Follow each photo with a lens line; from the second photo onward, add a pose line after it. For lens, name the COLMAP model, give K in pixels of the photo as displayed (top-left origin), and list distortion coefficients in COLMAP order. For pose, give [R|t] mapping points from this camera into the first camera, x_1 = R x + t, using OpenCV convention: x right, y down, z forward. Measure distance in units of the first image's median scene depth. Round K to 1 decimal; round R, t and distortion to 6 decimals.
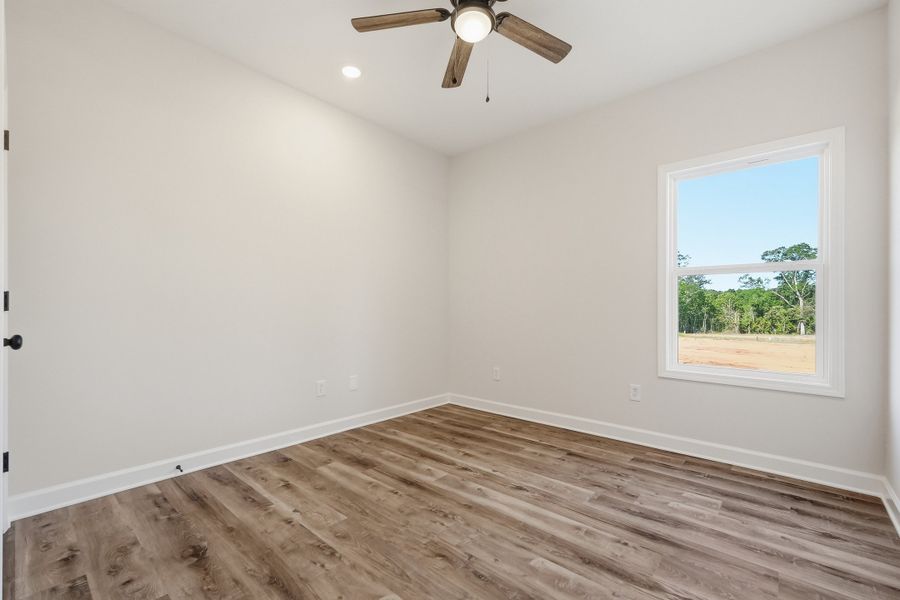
lens RADIAL K [[383.1, 0, 450.4], [0, 383.1, 303.3], [0, 0, 1]] dist [-0.000923, 0.000339]
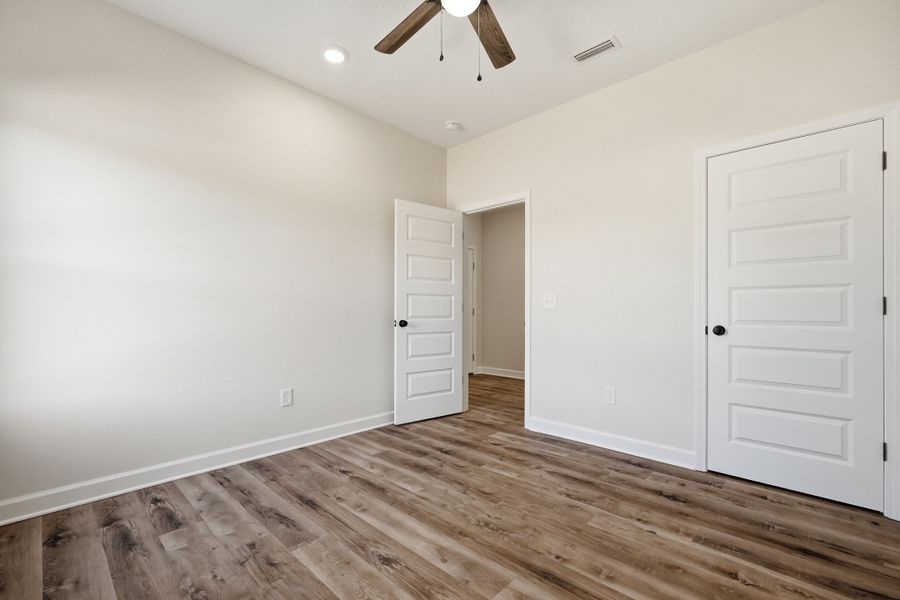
lens RADIAL K [[383.1, 0, 450.4], [0, 383.1, 303.3], [0, 0, 1]] dist [-0.000923, 0.000339]
pose [[-0.999364, -0.006773, 0.035007, 0.050552], [-0.008267, 0.999053, -0.042709, 0.042419], [-0.034684, -0.042971, -0.998474, 2.035641]]
